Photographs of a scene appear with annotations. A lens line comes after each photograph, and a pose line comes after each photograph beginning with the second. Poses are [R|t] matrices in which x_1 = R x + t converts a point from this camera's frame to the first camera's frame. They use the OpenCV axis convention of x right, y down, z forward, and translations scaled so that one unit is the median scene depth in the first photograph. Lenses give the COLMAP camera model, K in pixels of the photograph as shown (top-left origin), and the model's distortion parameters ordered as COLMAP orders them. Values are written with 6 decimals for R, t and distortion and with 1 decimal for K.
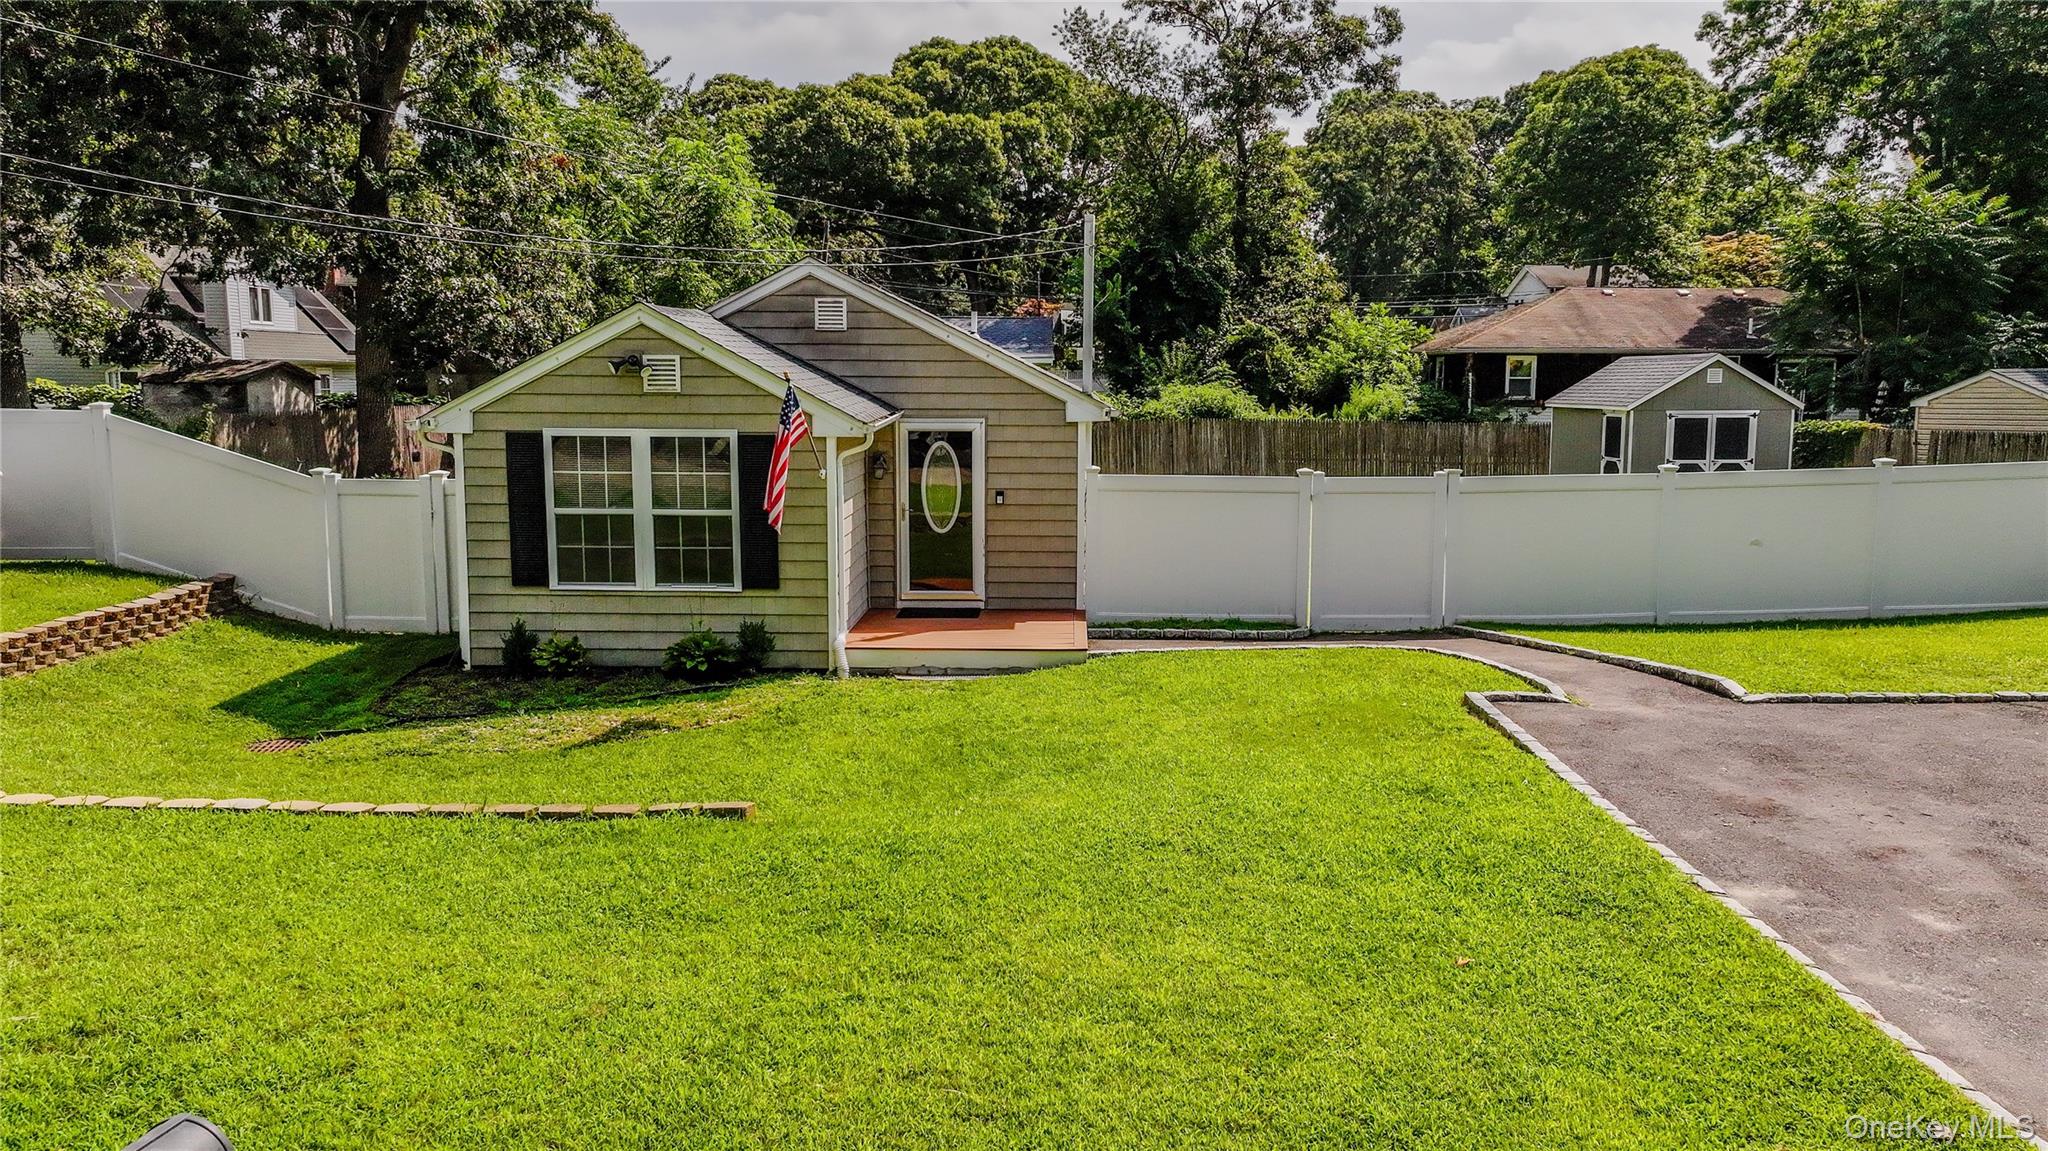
lens RADIAL K [[1454.9, 0, 1024.0], [0, 1454.9, 575.5], [0, 0, 1]] dist [0.015269, 0.001235]
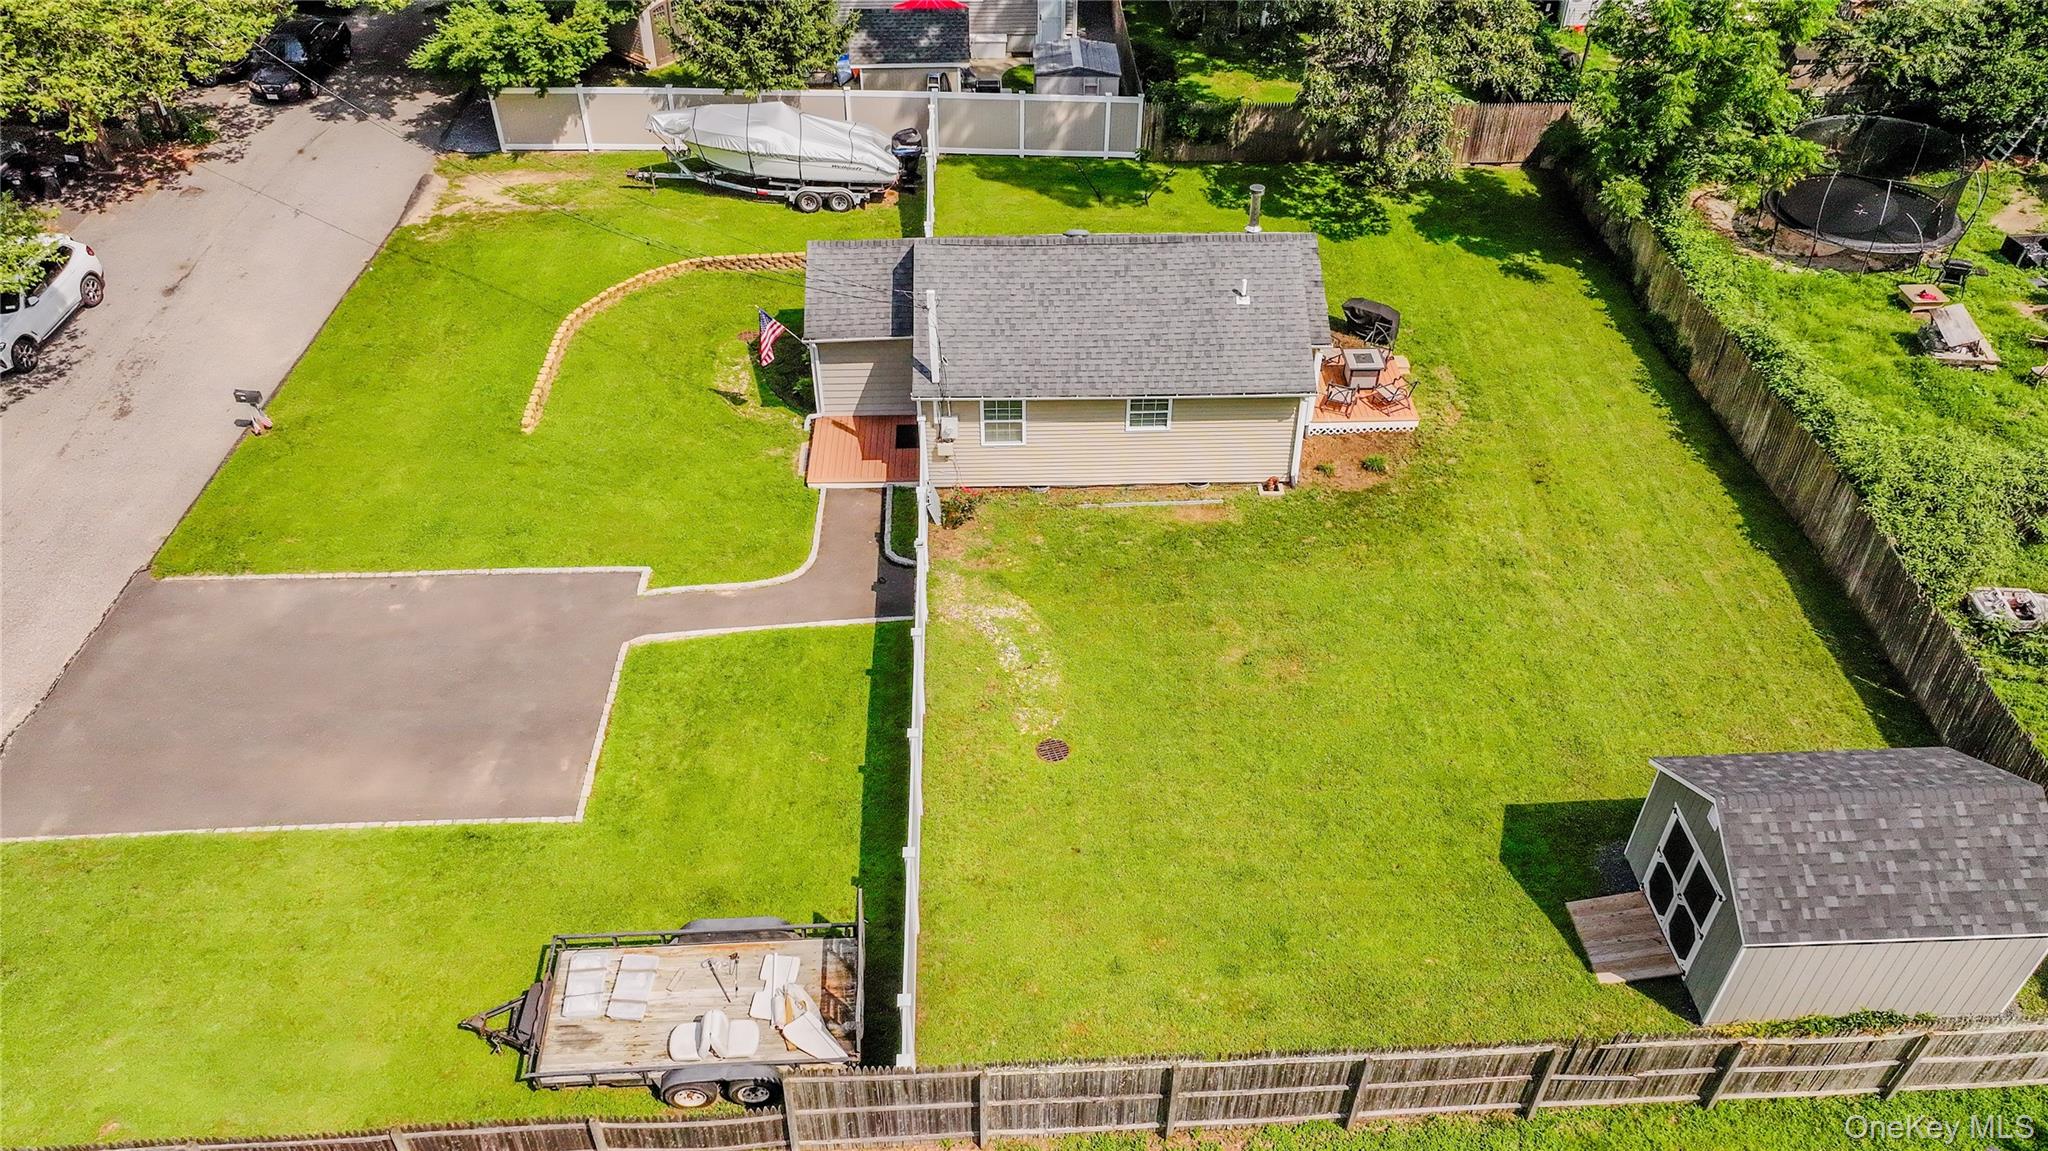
lens RADIAL K [[1443.6, 0, 1024.0], [0, 1443.6, 575.5], [0, 0, 1]] dist [-0.004938, 0.047016]
pose [[0.051861, 0.633256, -0.772203, 1.684548], [-0.129843, 0.770956, 0.623513, -1.141002], [0.990177, 0.067929, 0.122206, 1.012426]]
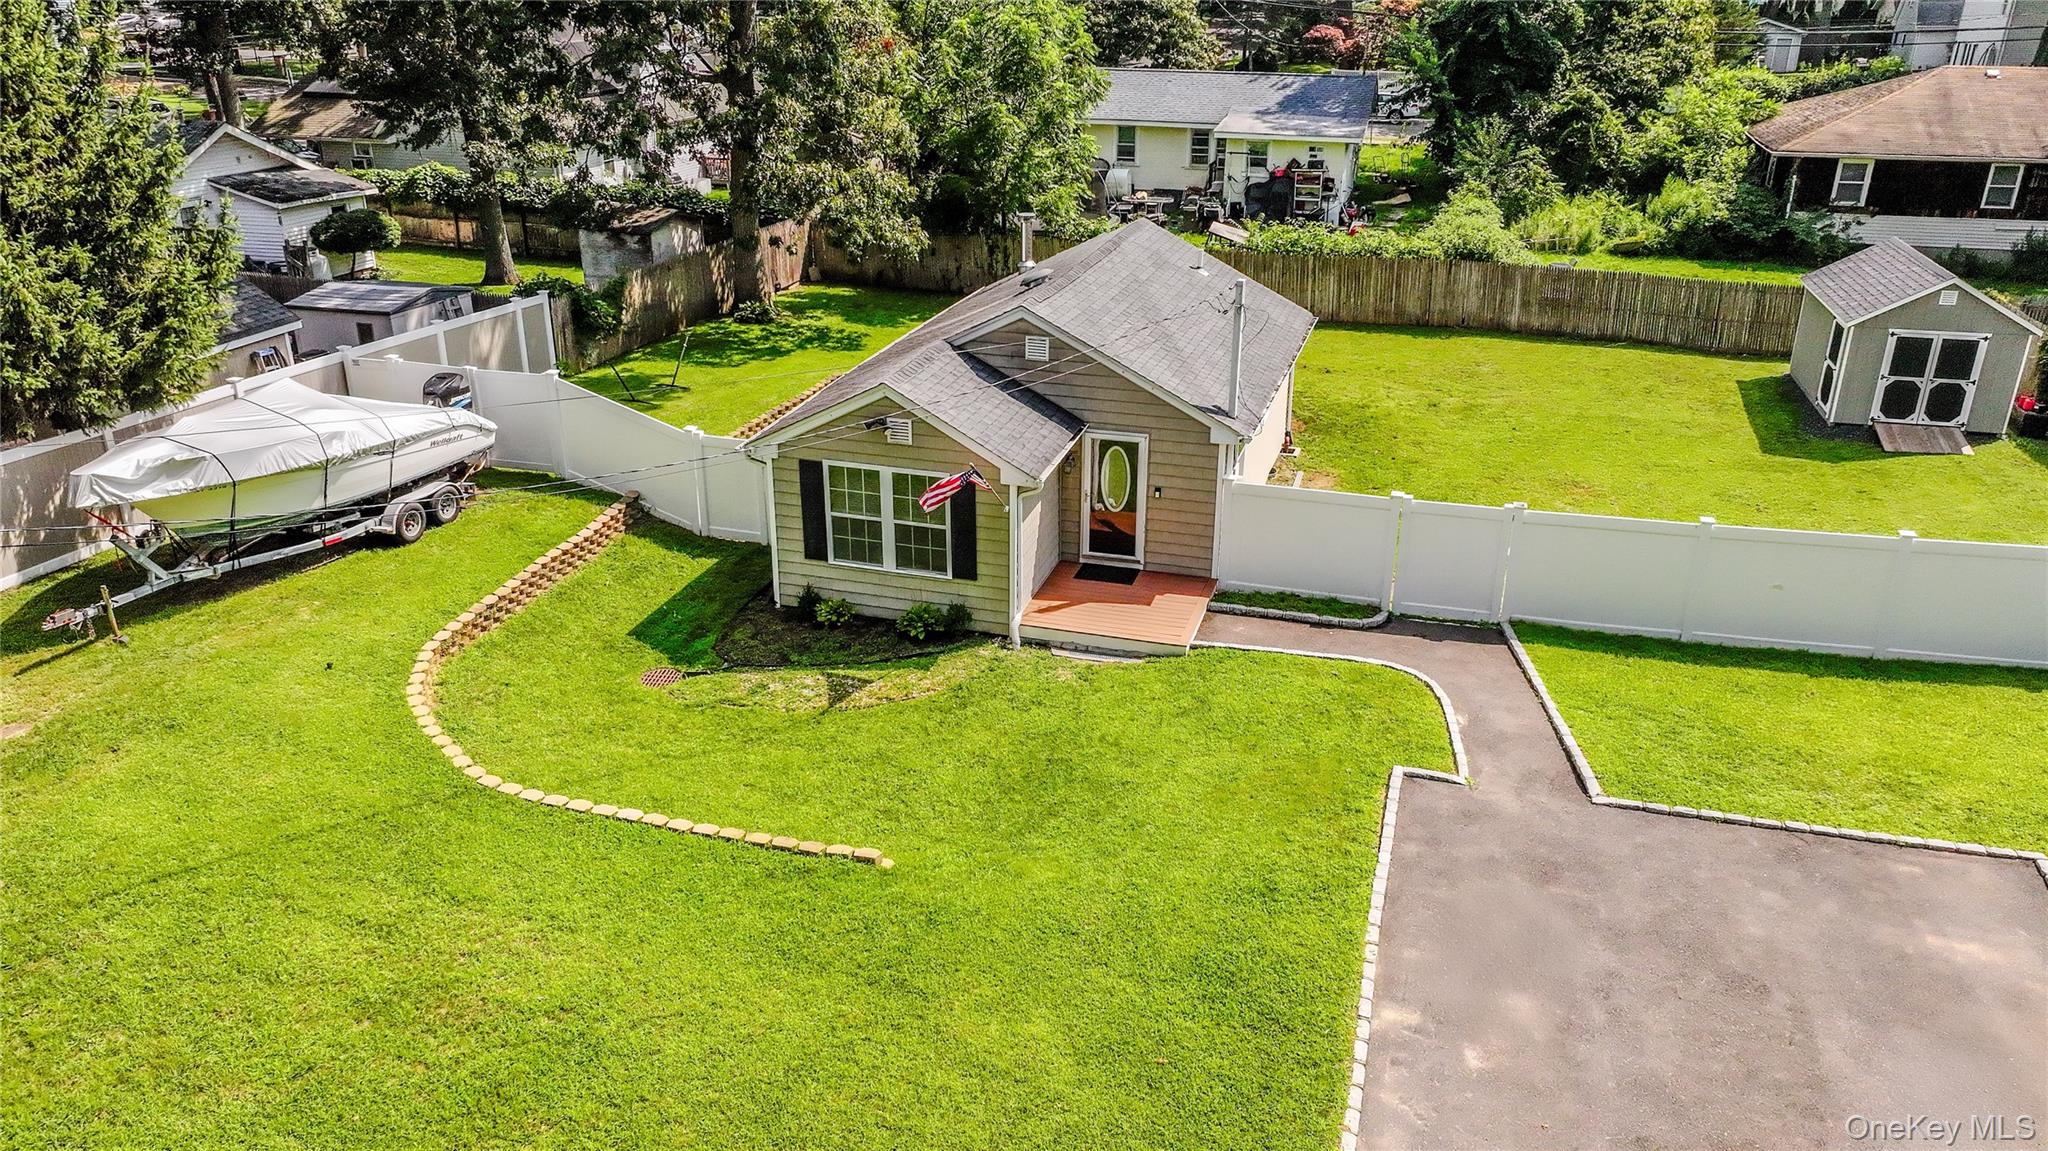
lens RADIAL K [[1451.4, 0, 1024.0], [0, 1451.4, 575.5], [0, 0, 1]] dist [0.026392, 0.001994]
pose [[0.964794, 0.103496, -0.241788, 0.213416], [-0.035036, 0.961702, 0.271850, -0.371081], [0.260663, -0.253808, 0.931470, -0.306474]]
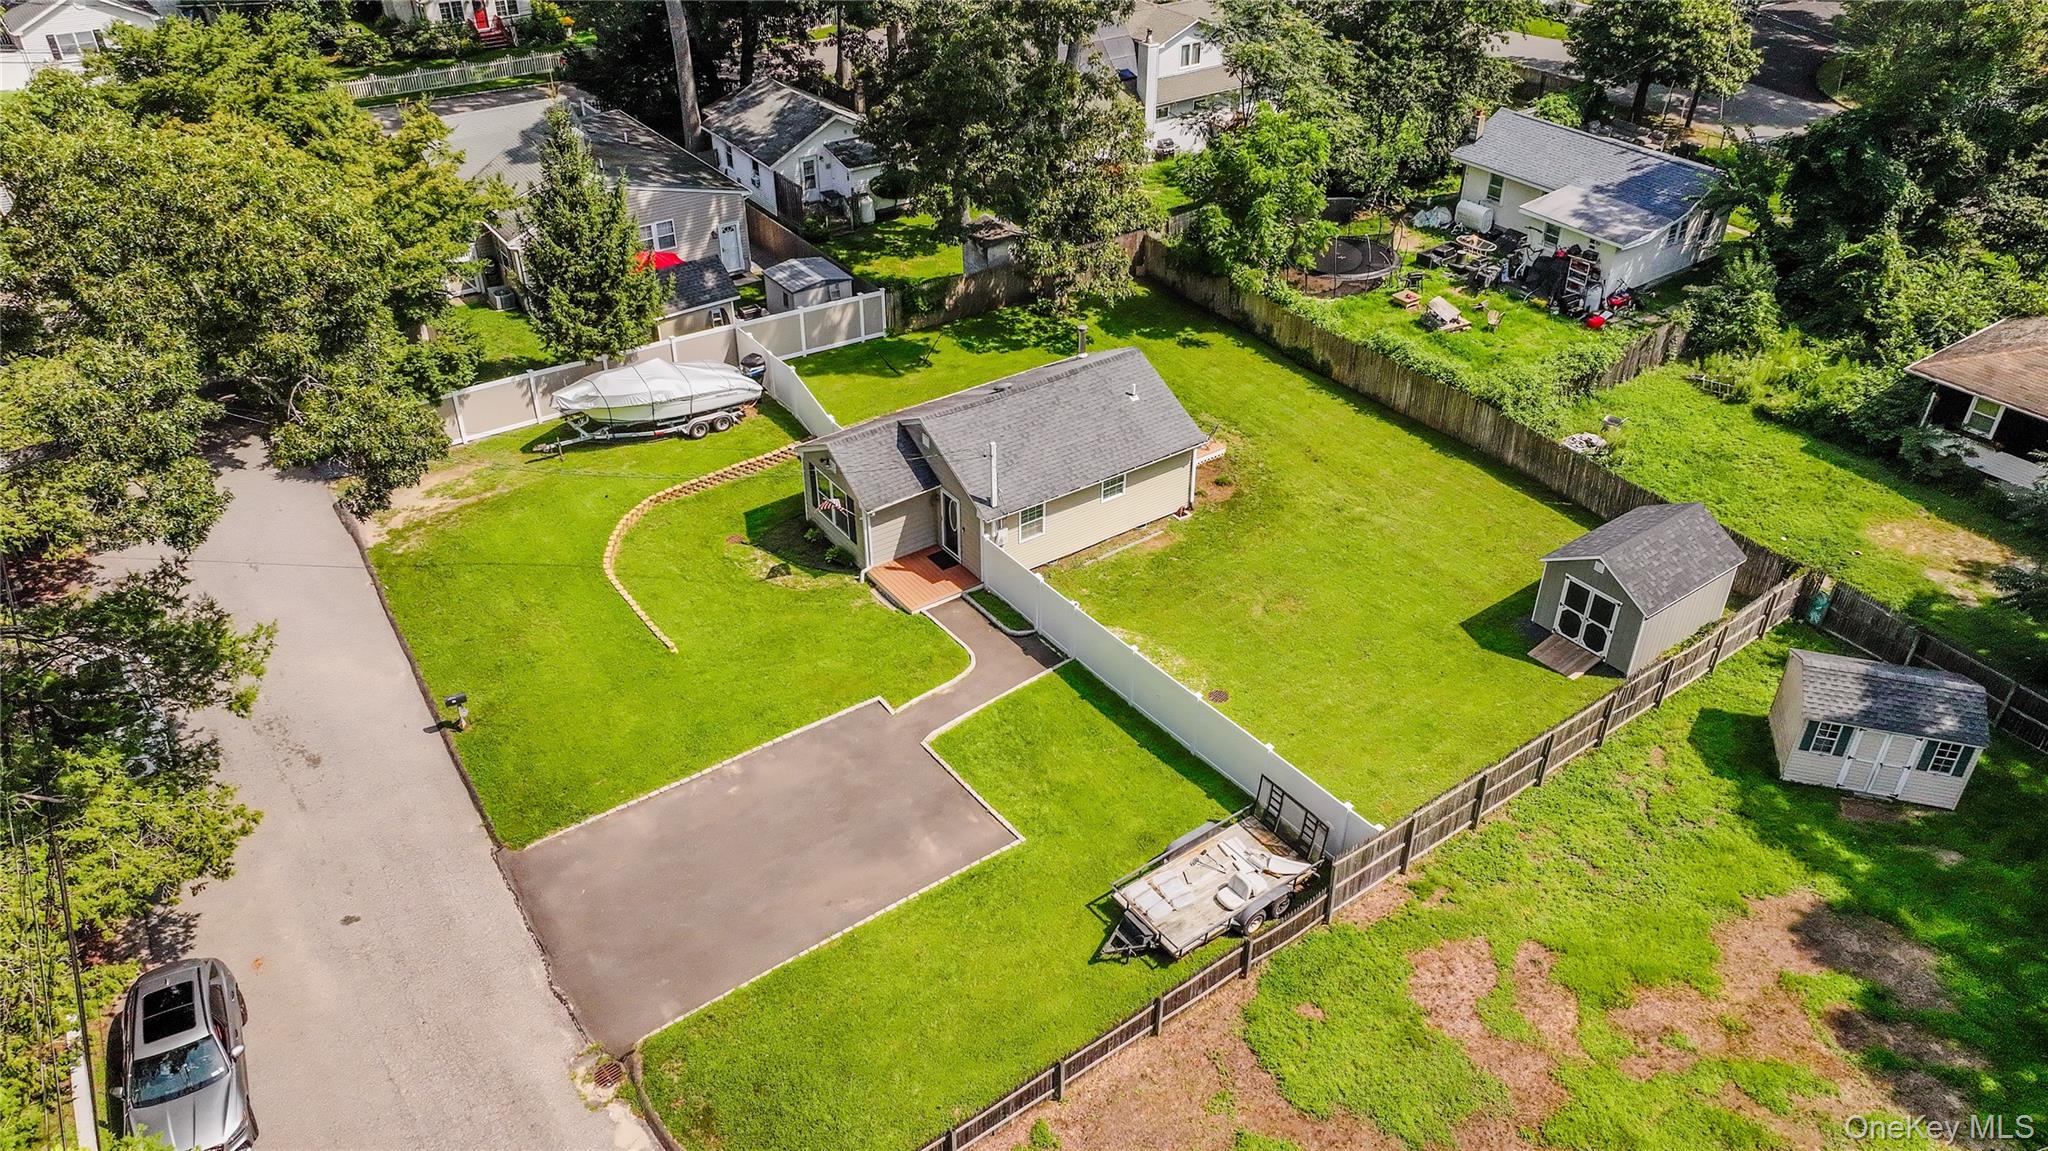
lens RADIAL K [[1451.4, 0, 1024.0], [0, 1451.4, 575.5], [0, 0, 1]] dist [0.026392, 0.001994]
pose [[0.595317, 0.449283, -0.666140, 1.927970], [-0.102096, 0.864635, 0.491917, -1.354692], [0.796978, -0.224837, 0.560602, -0.376084]]
